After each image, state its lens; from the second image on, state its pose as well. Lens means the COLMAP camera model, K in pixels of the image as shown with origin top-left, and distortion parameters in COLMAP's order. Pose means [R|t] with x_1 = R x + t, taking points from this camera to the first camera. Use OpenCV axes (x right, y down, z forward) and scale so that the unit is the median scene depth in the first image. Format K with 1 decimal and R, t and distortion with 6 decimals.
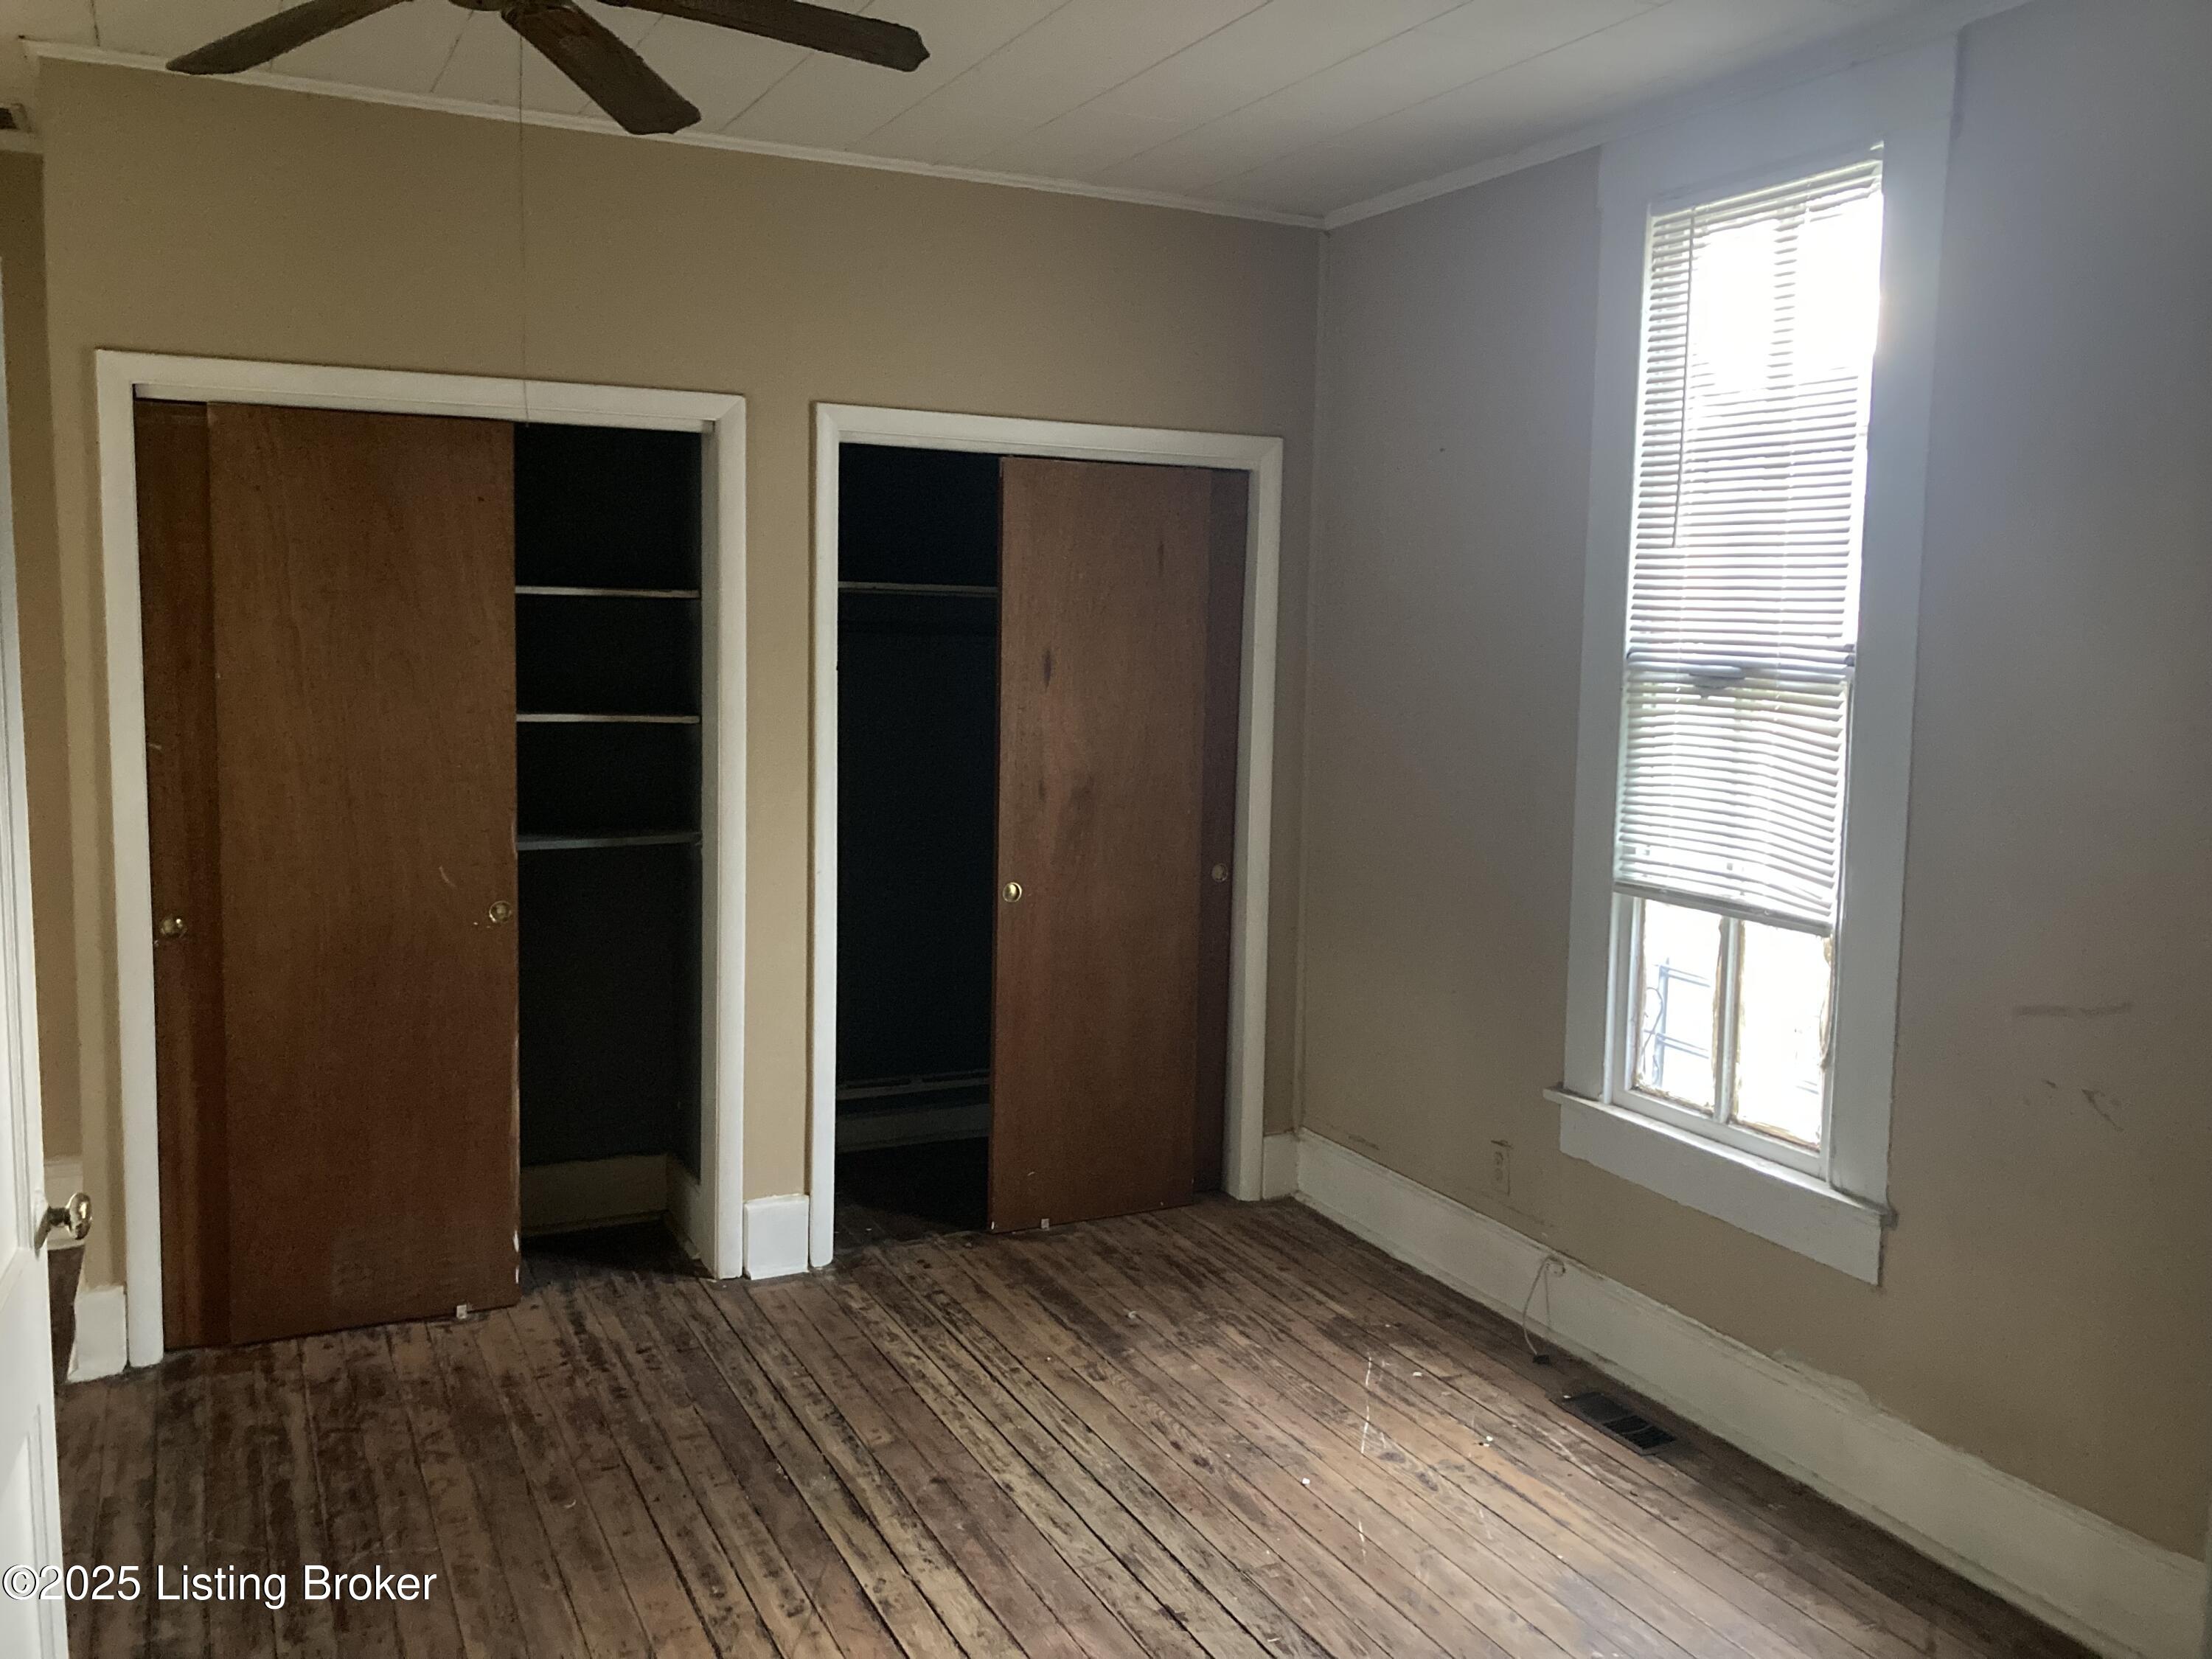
lens RADIAL K [[1803.4, 0, 1110.8], [0, 1803.4, 830.3], [0, 0, 1]] dist [0.052993, -0.084285]
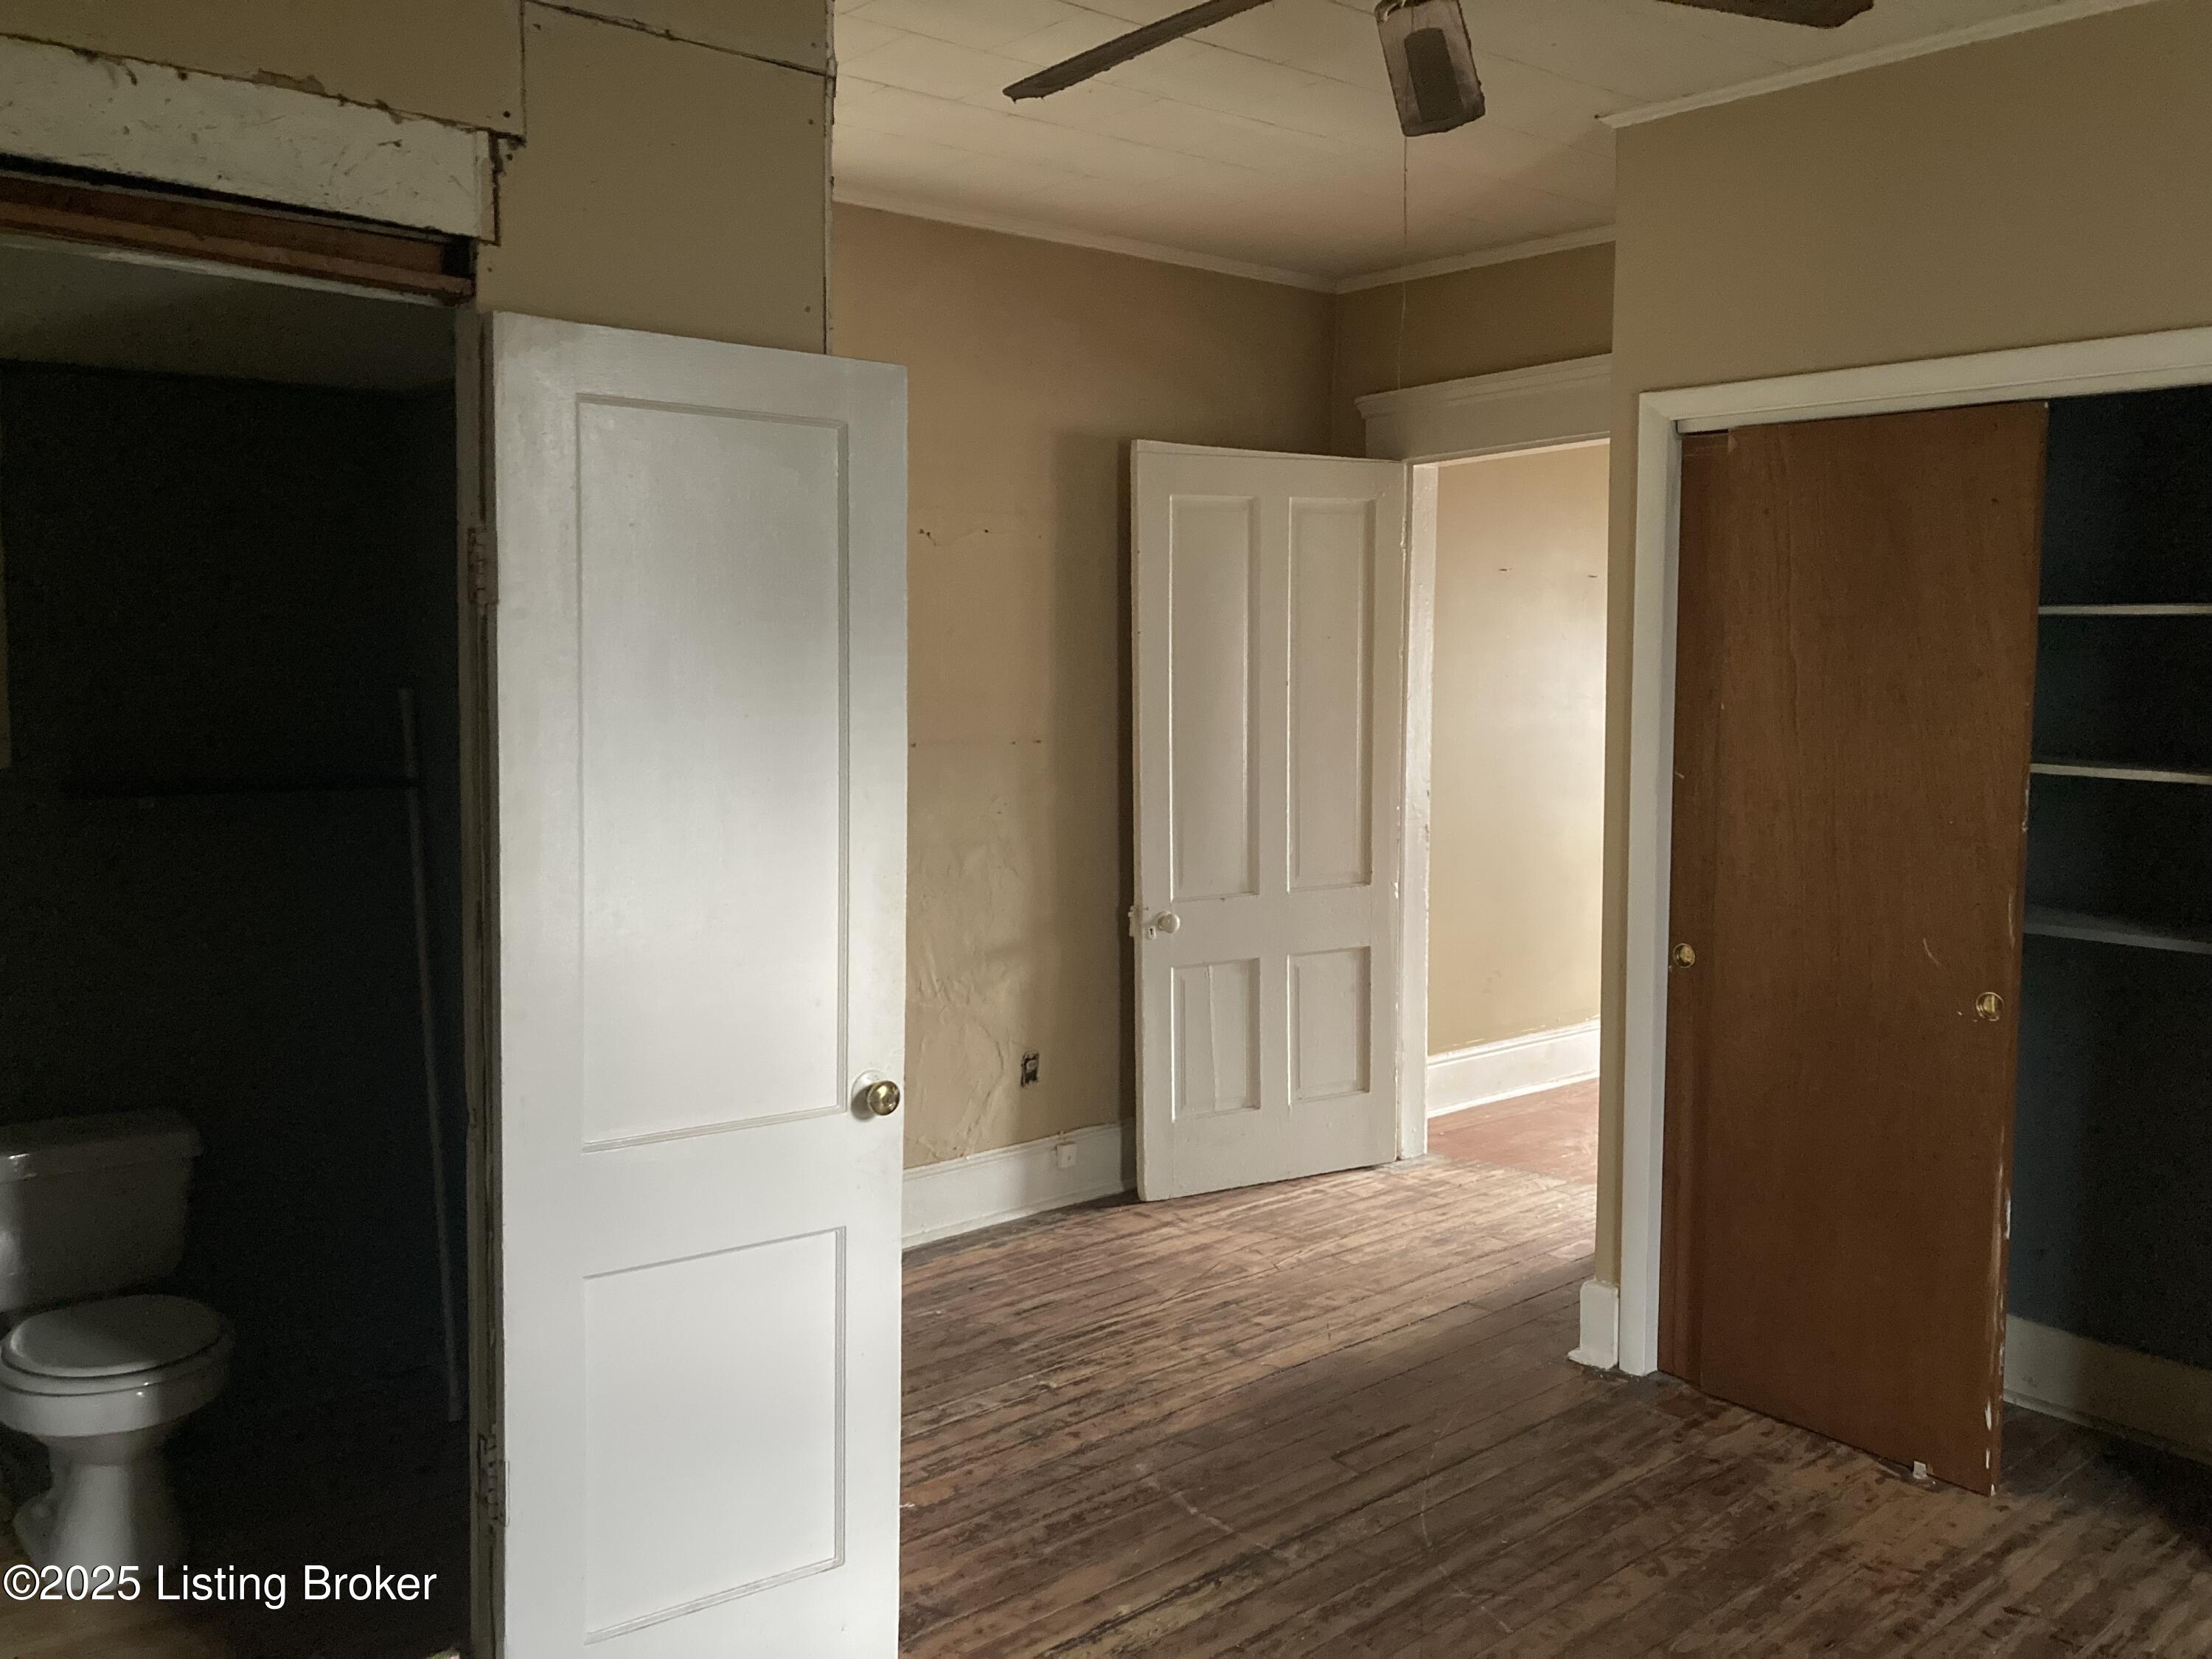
lens RADIAL K [[1803.4, 0, 1110.9], [0, 1803.4, 815.7], [0, 0, 1]] dist [0.052993, -0.084285]
pose [[0.229218, 0.078651, -0.970192, 0.373216], [-0.113870, 0.992053, 0.053520, -0.040168], [0.966692, 0.098208, 0.236352, 0.438611]]
